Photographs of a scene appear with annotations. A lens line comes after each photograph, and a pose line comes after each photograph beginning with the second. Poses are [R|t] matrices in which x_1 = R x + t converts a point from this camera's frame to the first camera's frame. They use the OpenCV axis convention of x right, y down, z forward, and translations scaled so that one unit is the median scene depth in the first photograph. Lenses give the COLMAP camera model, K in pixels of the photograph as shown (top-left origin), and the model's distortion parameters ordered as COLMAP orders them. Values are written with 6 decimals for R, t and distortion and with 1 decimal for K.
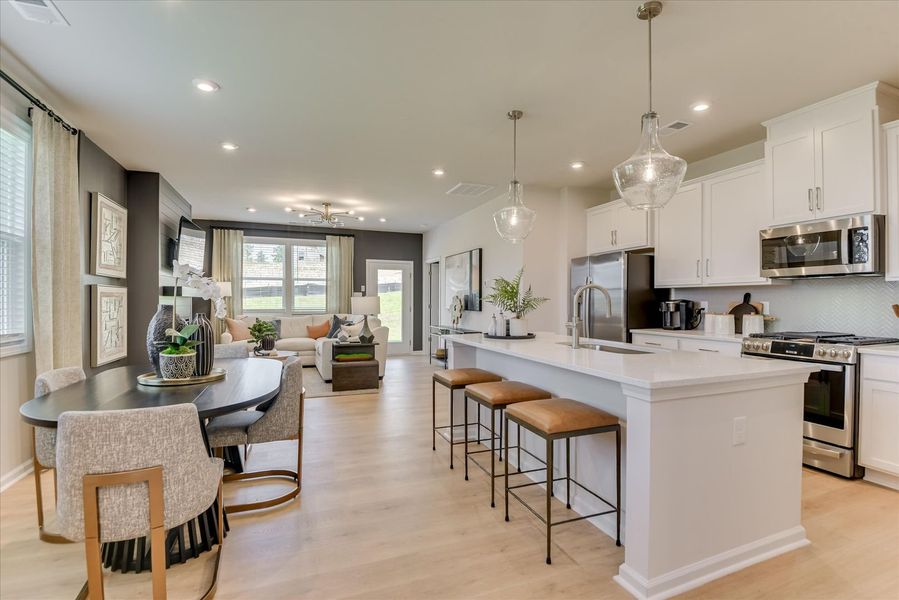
lens RADIAL K [[379.0, 0, 441.3], [0, 379.0, 303.9], [0, 0, 1]] dist [-0.016291, -0.003479]
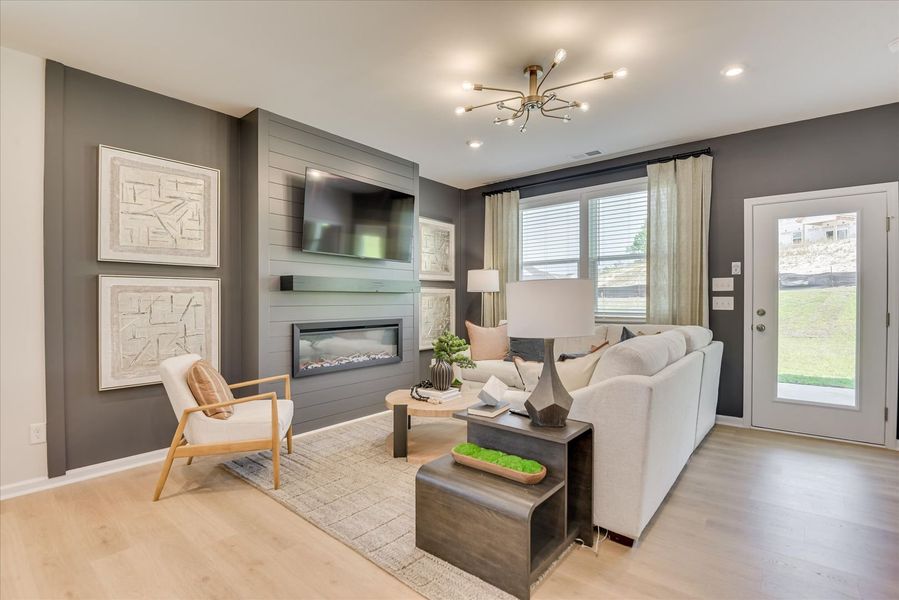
lens RADIAL K [[410.6, 0, 458.5], [0, 410.6, 307.3], [0, 0, 1]] dist [-0.036277, -0.001656]
pose [[0.485559, 0.010089, -0.874146, 0.067539], [-0.010223, 0.999931, 0.005862, 0.007580], [0.874144, 0.006090, 0.485628, 0.776532]]
